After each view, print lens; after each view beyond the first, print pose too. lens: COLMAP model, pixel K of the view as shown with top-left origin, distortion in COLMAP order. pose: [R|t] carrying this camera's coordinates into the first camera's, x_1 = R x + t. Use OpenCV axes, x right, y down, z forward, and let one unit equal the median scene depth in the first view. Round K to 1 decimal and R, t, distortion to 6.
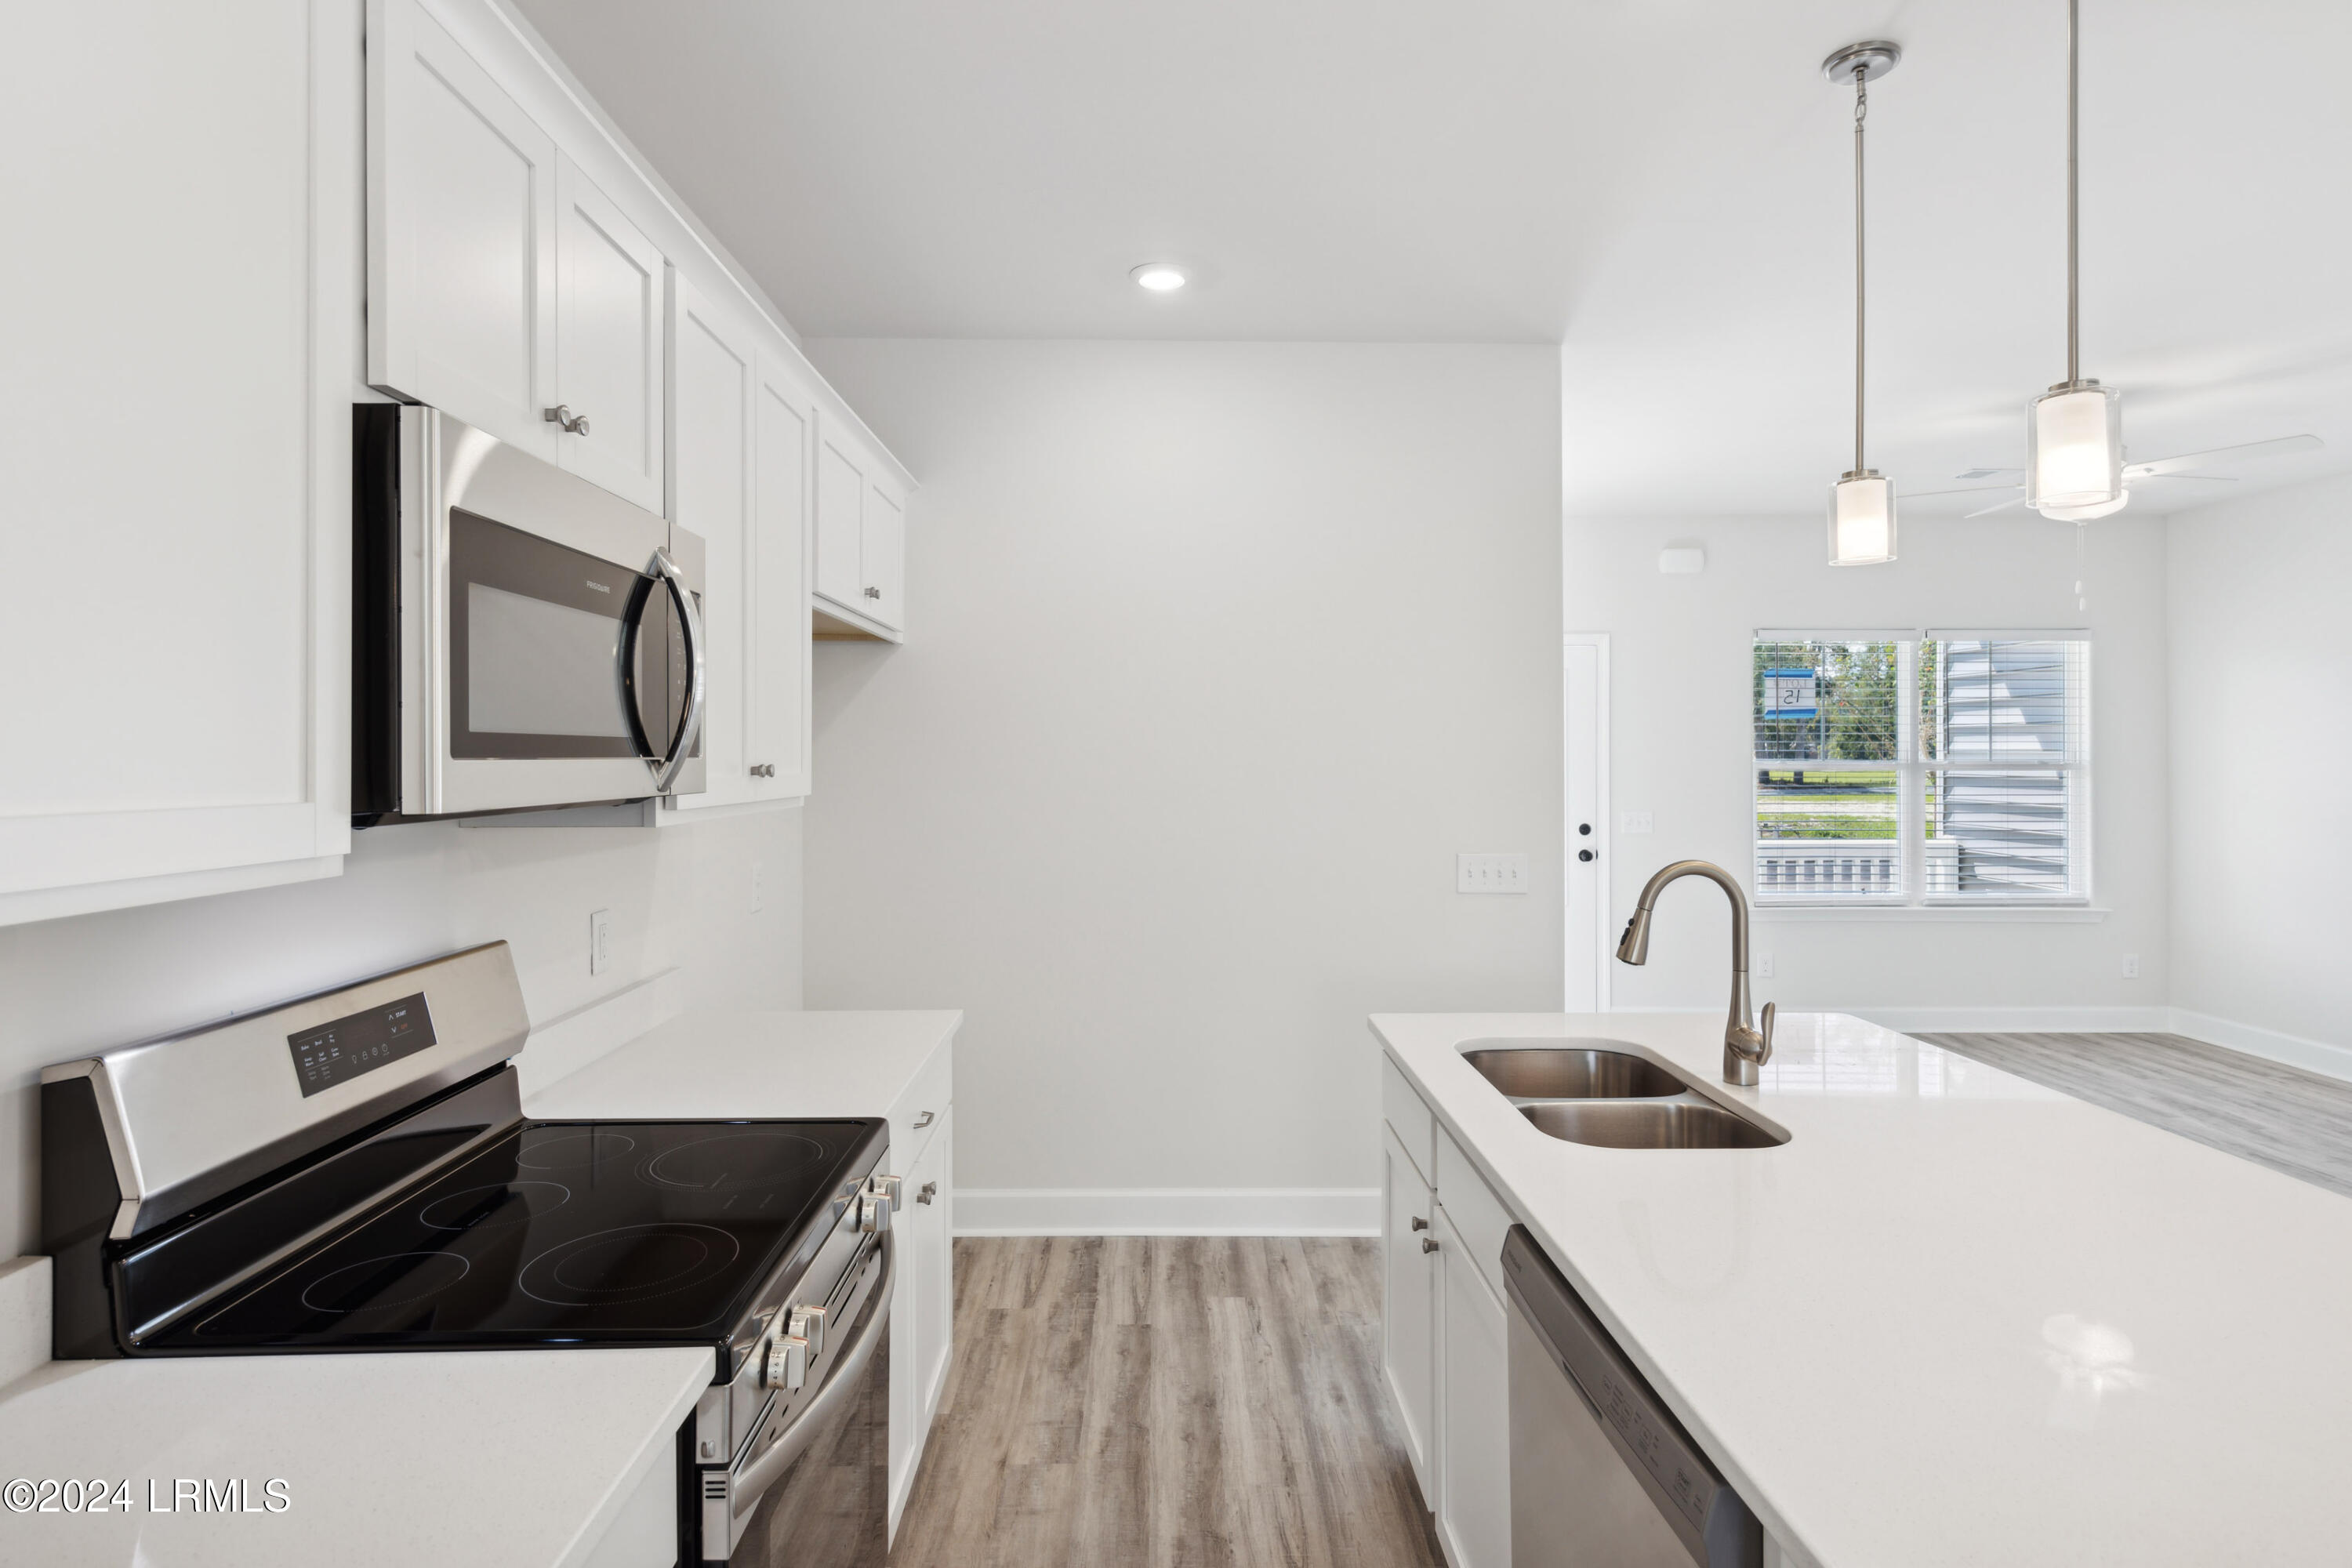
lens RADIAL K [[1285.6, 0, 1197.7], [0, 1285.6, 747.8], [0, 0, 1]] dist [0.027457, -0.000199]
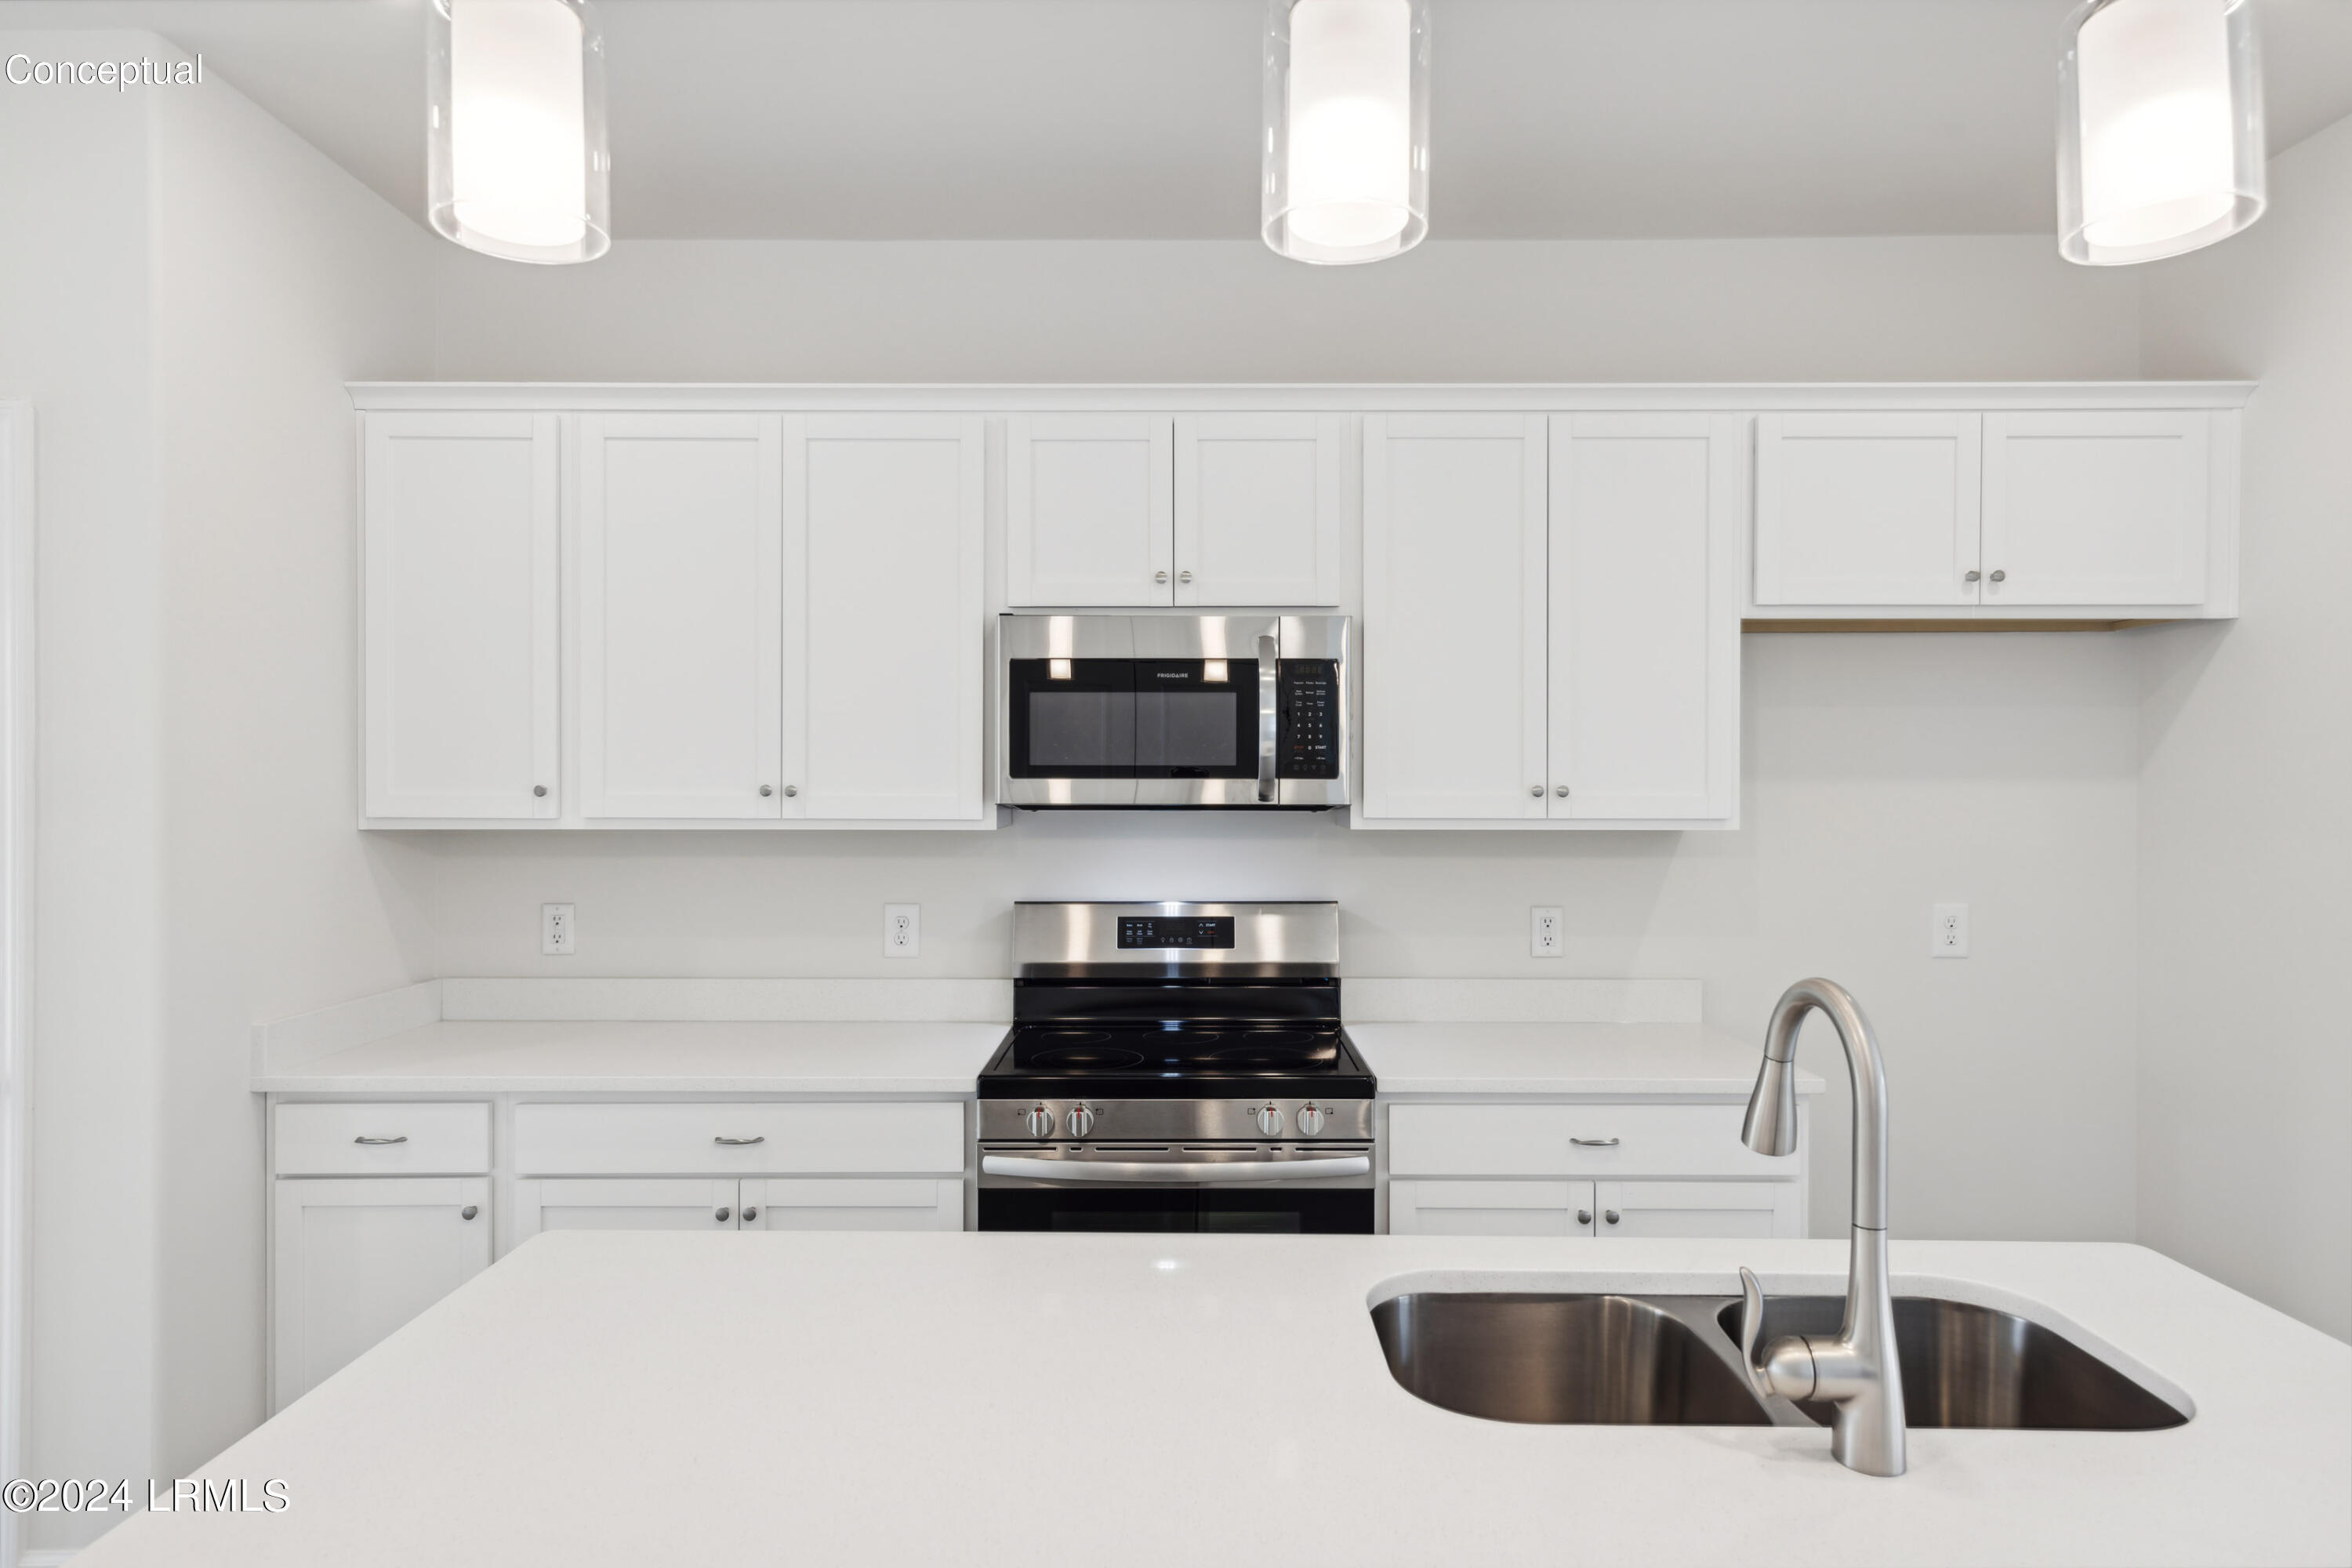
lens RADIAL K [[1402.1, 0, 1176.0], [0, 1402.1, 784.0], [0, 0, 1]] dist [0.019004, 0.001937]
pose [[-0.040757, -0.002877, -0.999165, 0.712681], [0.002544, 0.999992, -0.002983, 0.011044], [0.999166, -0.002664, -0.040750, 0.573963]]
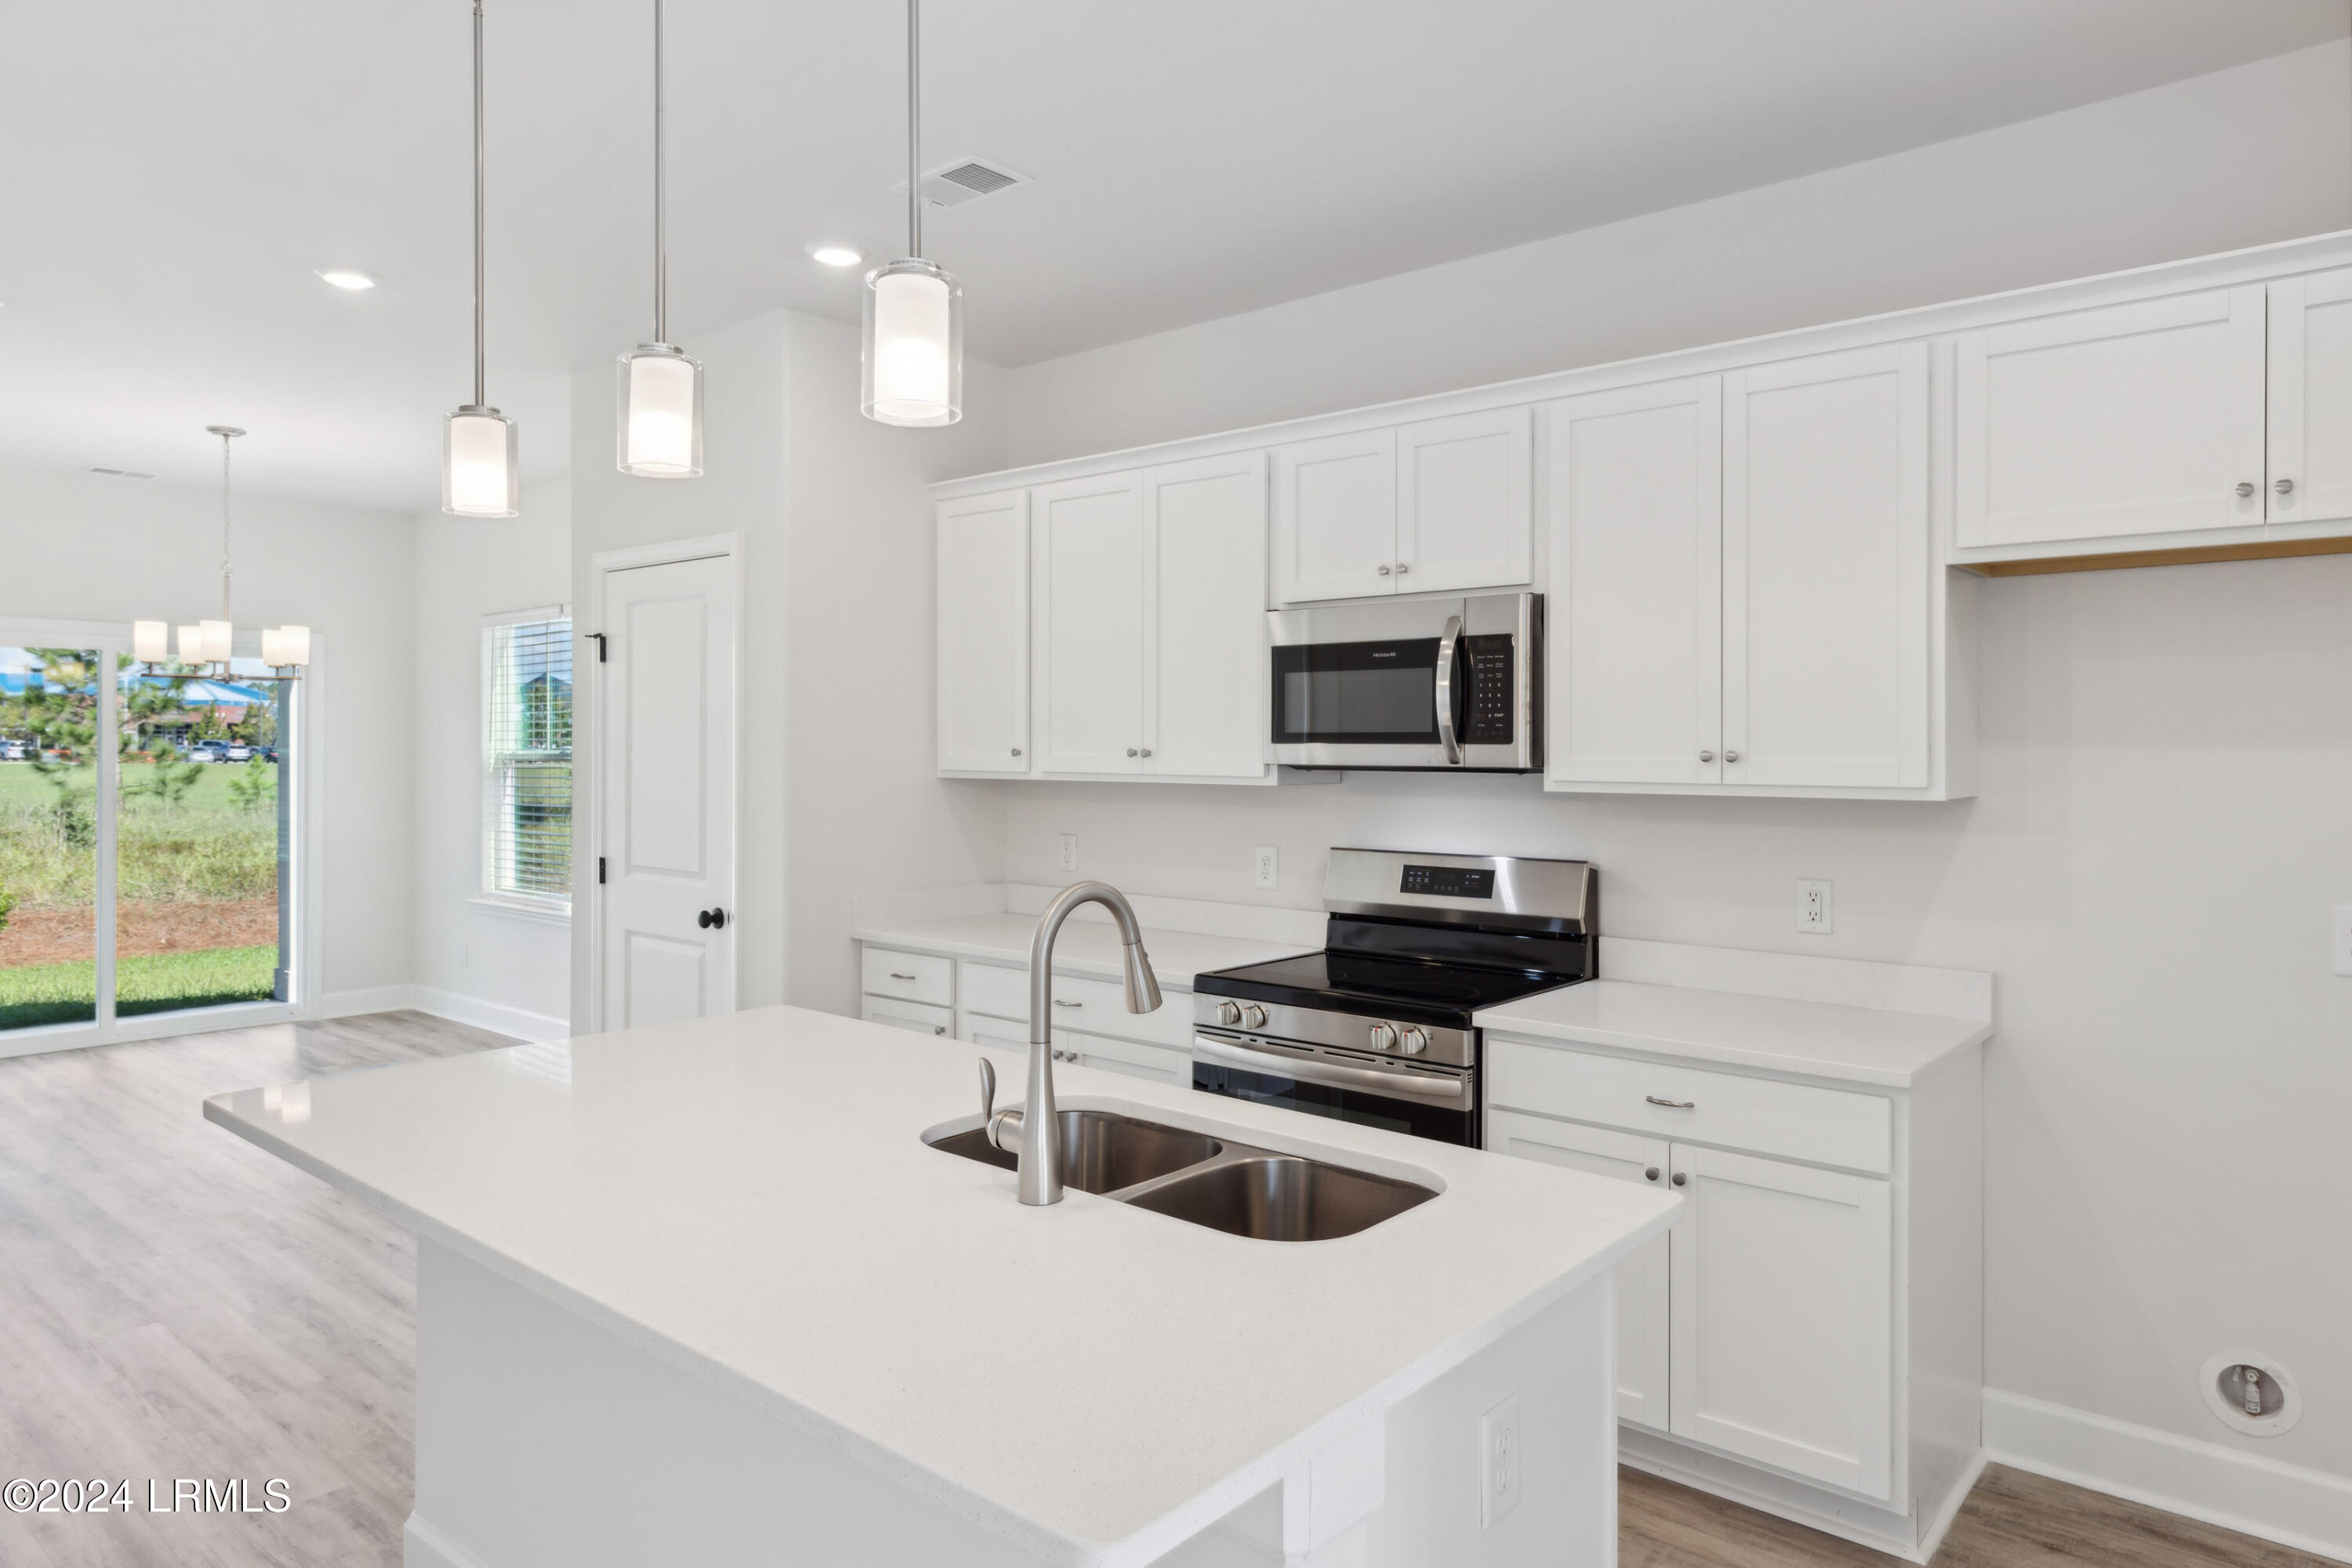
lens RADIAL K [[1443.7, 0, 1185.6], [0, 1443.7, 743.3], [0, 0, 1]] dist [0.002533, 0.001153]
pose [[-0.678019, -0.003707, -0.735035, 0.699293], [-0.000385, 0.999989, -0.004687, 0.009367], [0.735044, -0.002895, -0.678013, 1.190554]]
